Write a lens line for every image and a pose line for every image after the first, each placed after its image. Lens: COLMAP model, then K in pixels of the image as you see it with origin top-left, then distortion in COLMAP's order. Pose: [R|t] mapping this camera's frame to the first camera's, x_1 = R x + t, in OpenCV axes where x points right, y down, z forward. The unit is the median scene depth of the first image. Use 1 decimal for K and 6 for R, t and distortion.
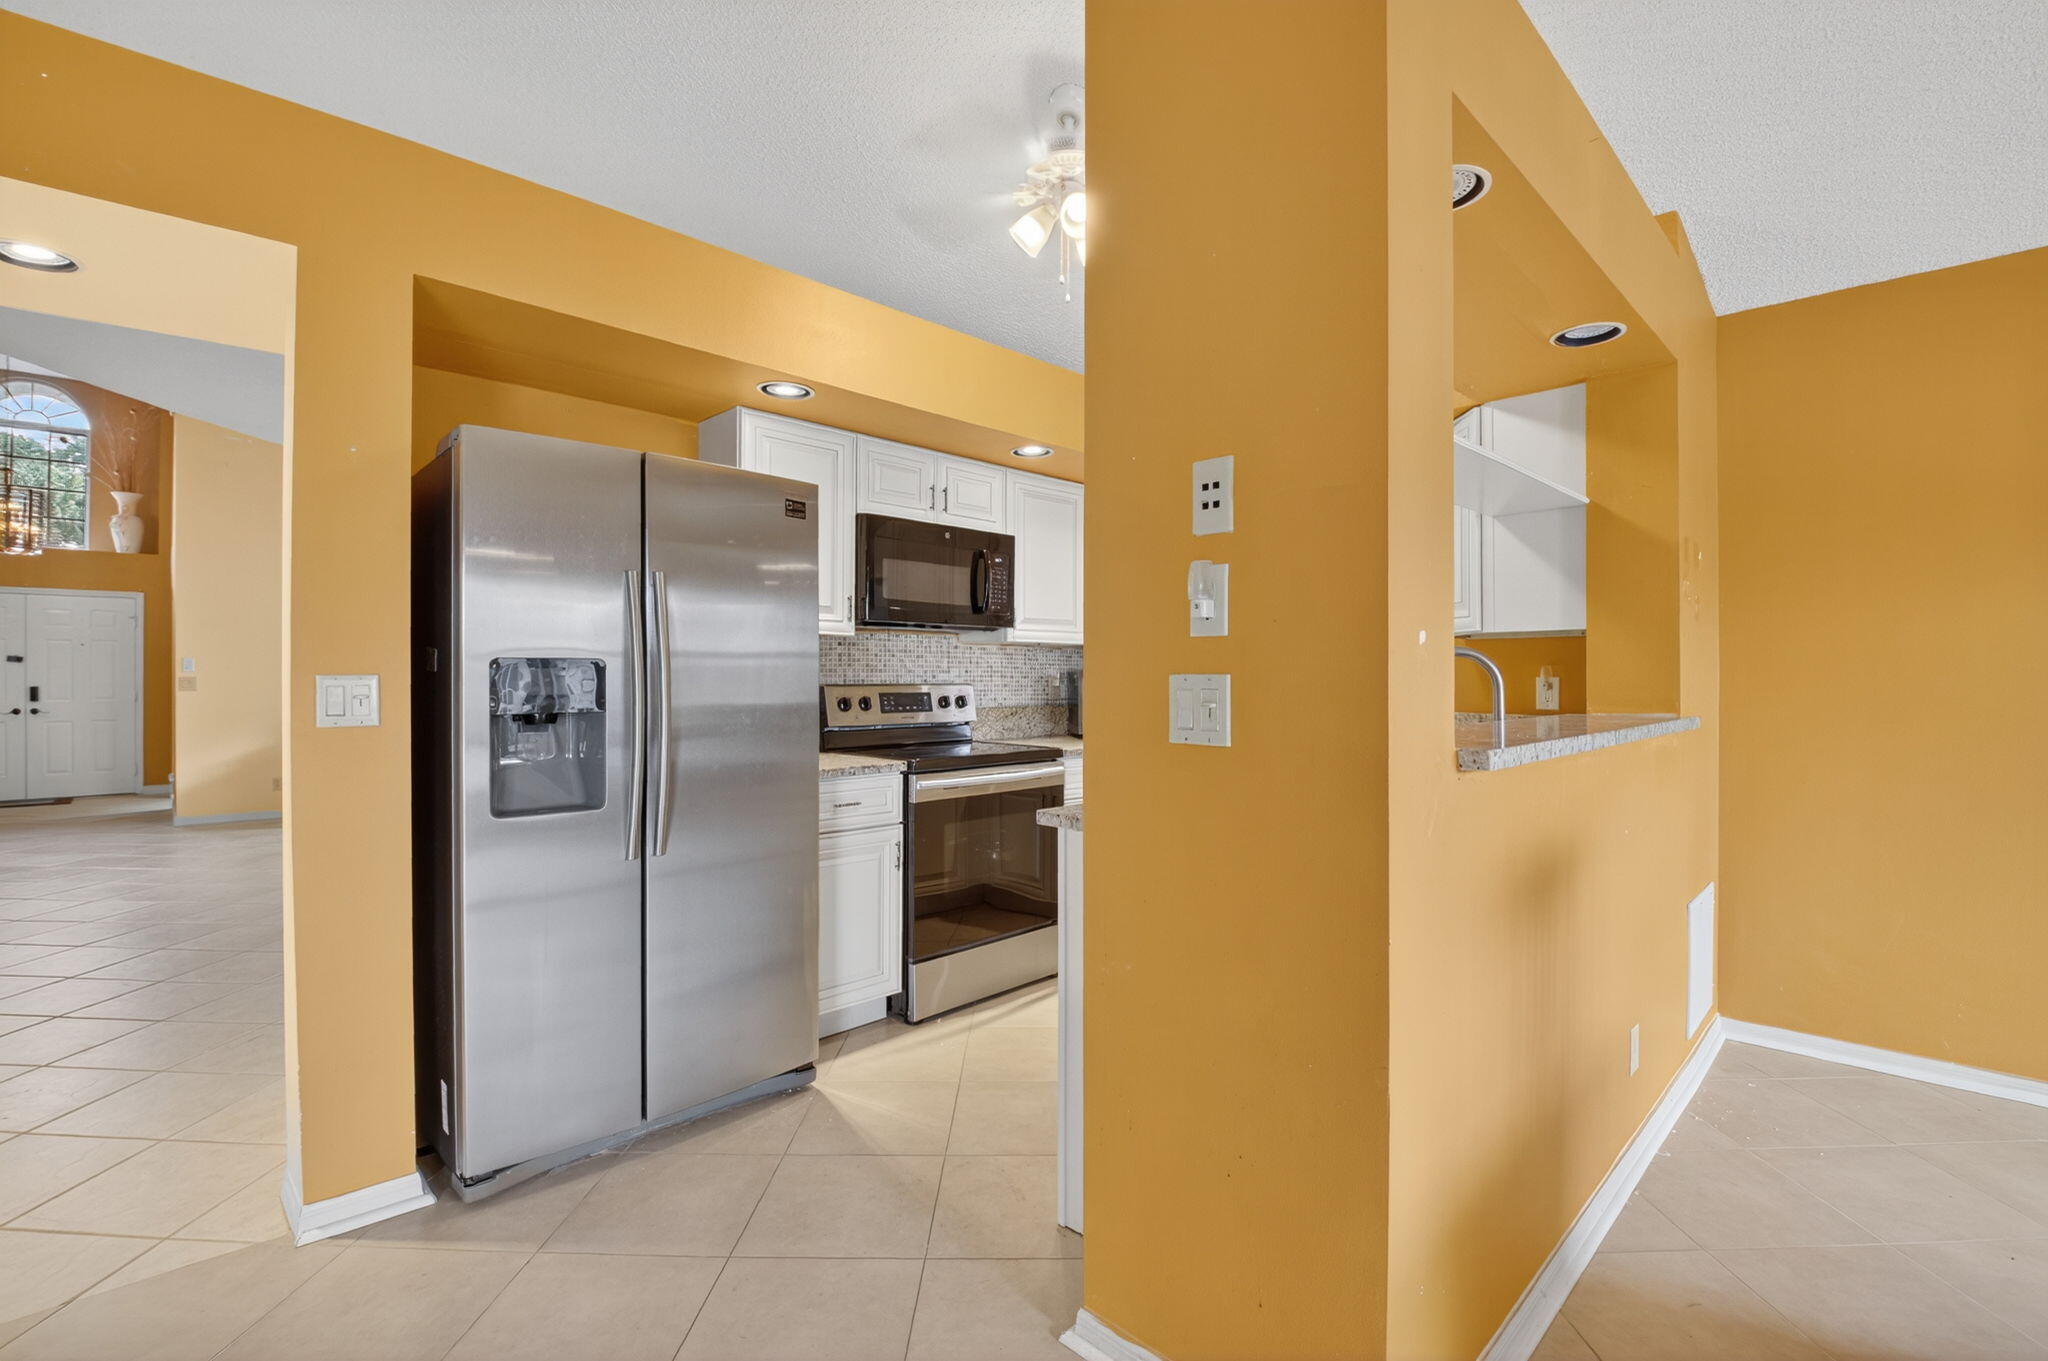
lens RADIAL K [[913.1, 0, 1024.0], [0, 913.1, 680.5], [0, 0, 1]] dist [0.012373, -0.019586]
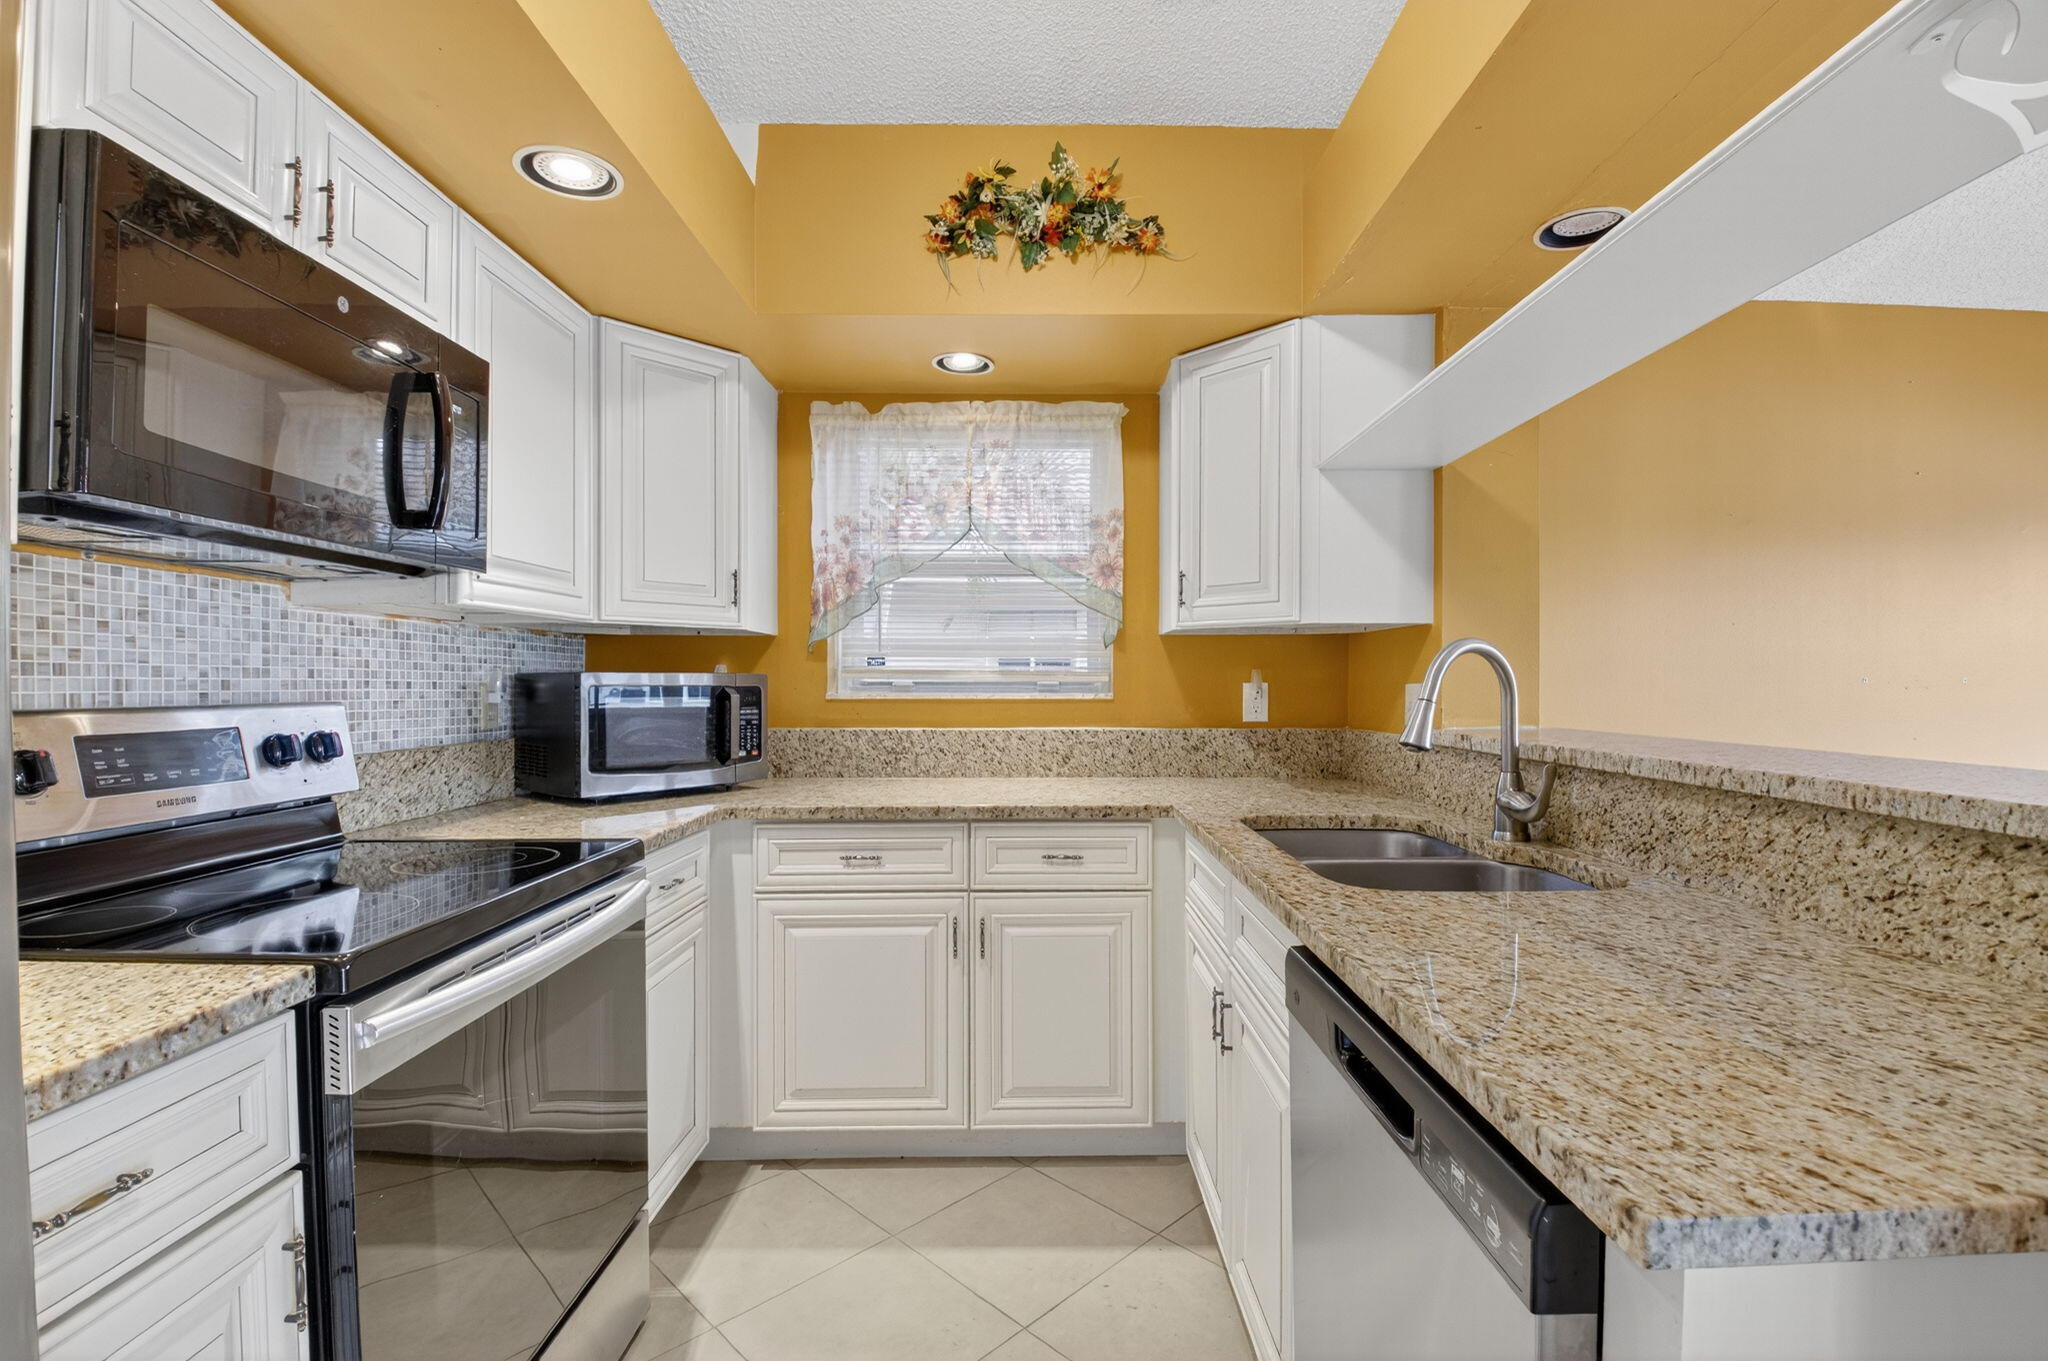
lens RADIAL K [[913.1, 0, 1024.0], [0, 913.1, 680.5], [0, 0, 1]] dist [0.012373, -0.019586]
pose [[0.682019, -0.001514, 0.731333, -0.157504], [0.007408, 0.999961, -0.004839, -0.002058], [-0.731297, 0.008718, 0.682004, 0.515052]]
